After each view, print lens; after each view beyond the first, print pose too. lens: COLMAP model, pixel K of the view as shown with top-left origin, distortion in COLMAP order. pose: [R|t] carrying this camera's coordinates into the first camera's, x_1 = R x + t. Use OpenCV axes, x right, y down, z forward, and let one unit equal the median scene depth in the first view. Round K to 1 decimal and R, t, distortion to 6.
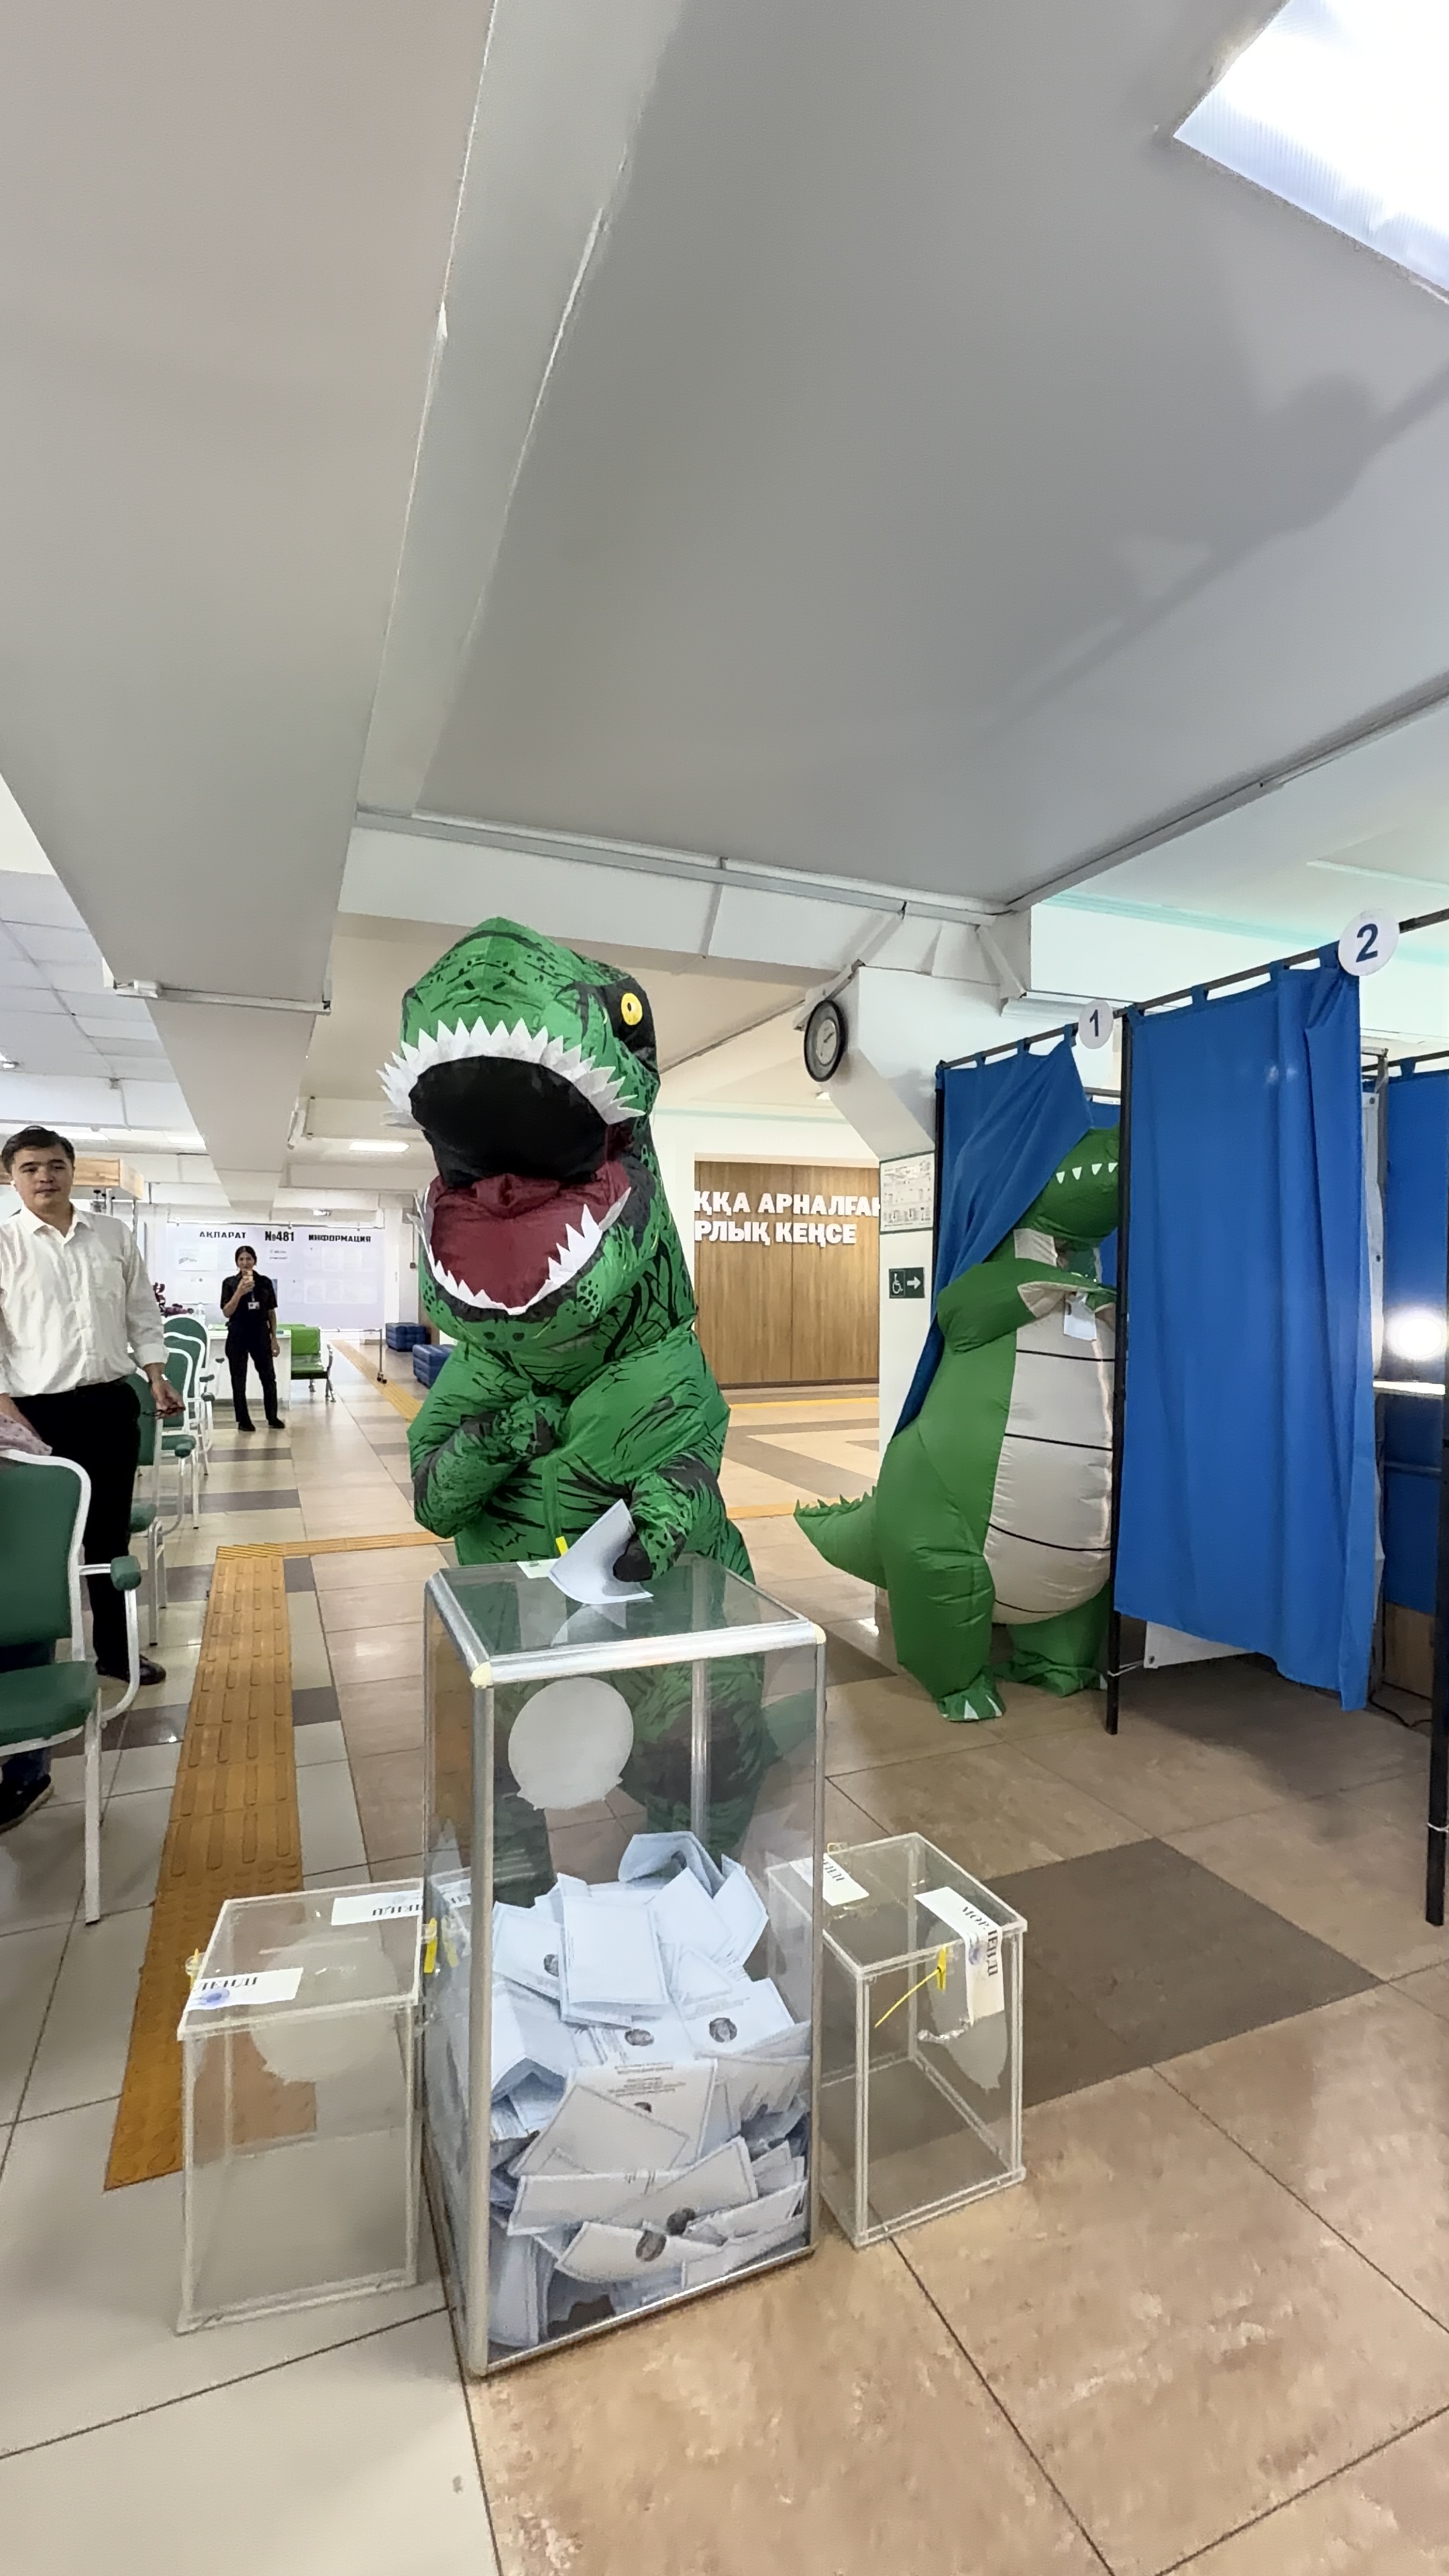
lens RADIAL K [[1108.9, 0, 724.5], [0, 1108.9, 1288.0], [0, 0, 1]] dist [0.000640, 0.000094]
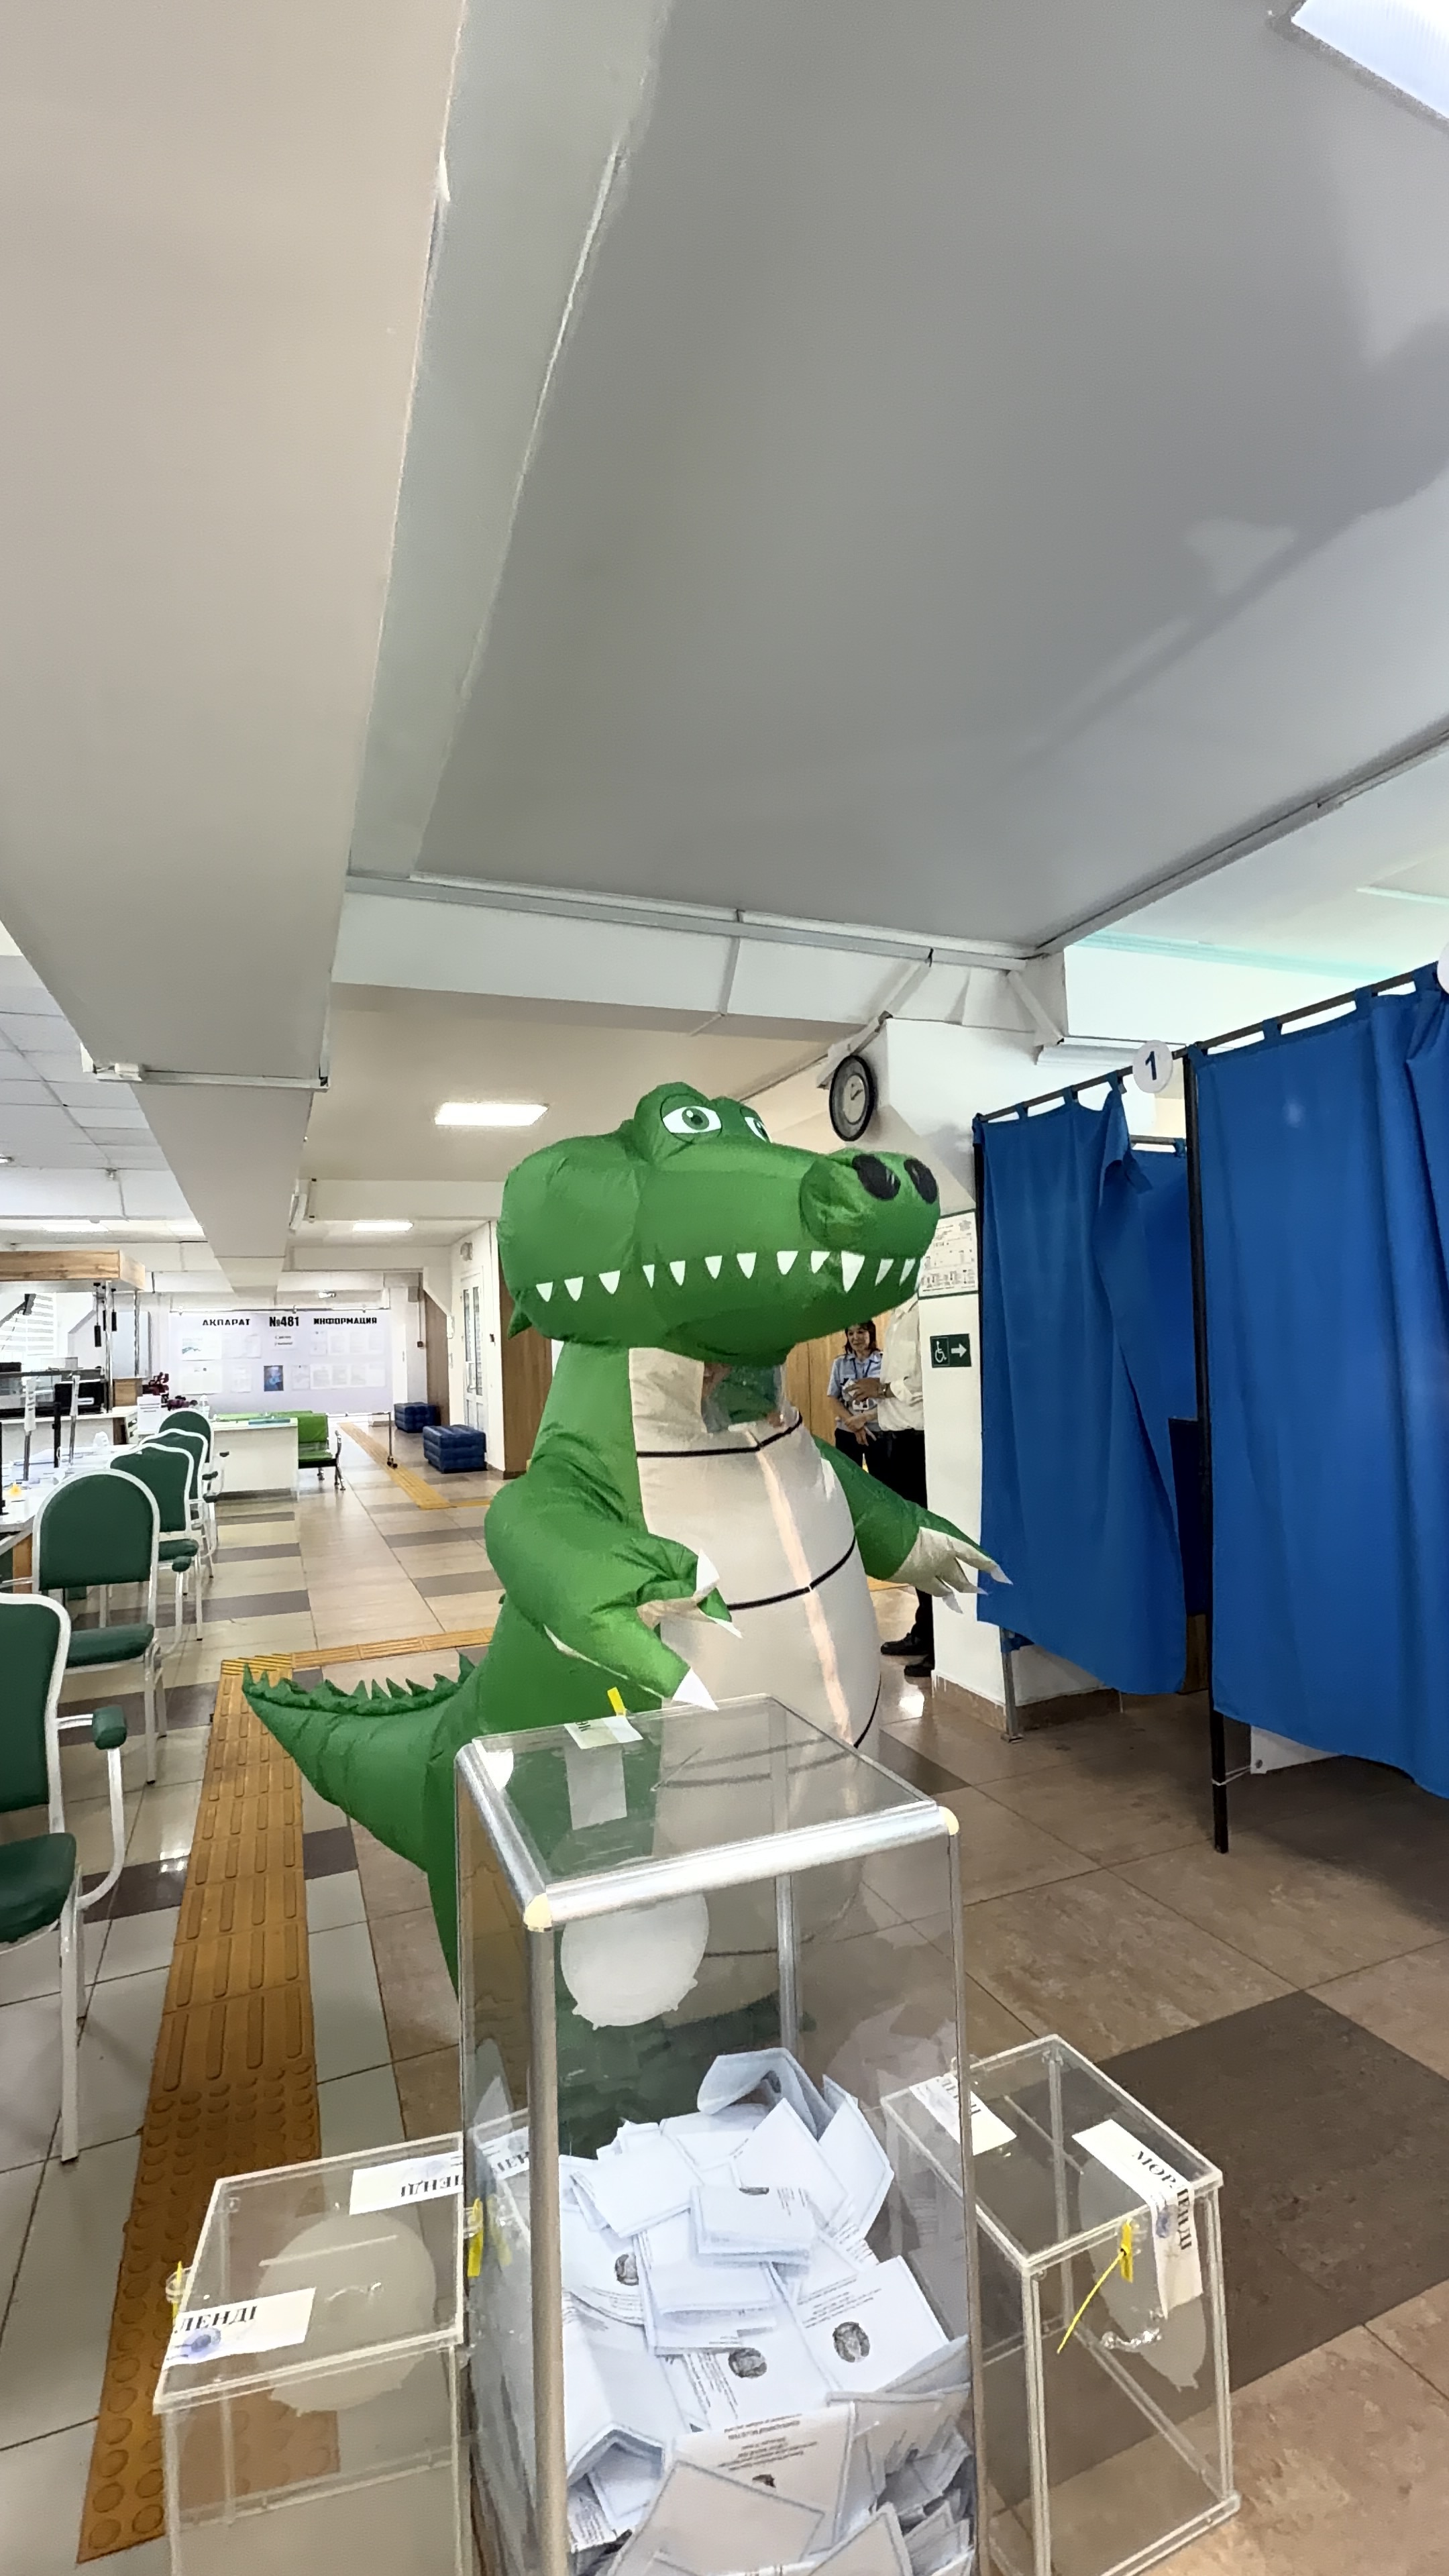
lens RADIAL K [[1108.1, 0, 723.8], [0, 1108.1, 1291.3], [0, 0, 1]] dist [-0.000625, -0.000804]
pose [[0.999122, -0.041633, -0.004588, -0.032354], [0.041324, 0.997680, -0.054094, -0.018608], [0.006830, 0.053857, 0.998525, 0.100979]]
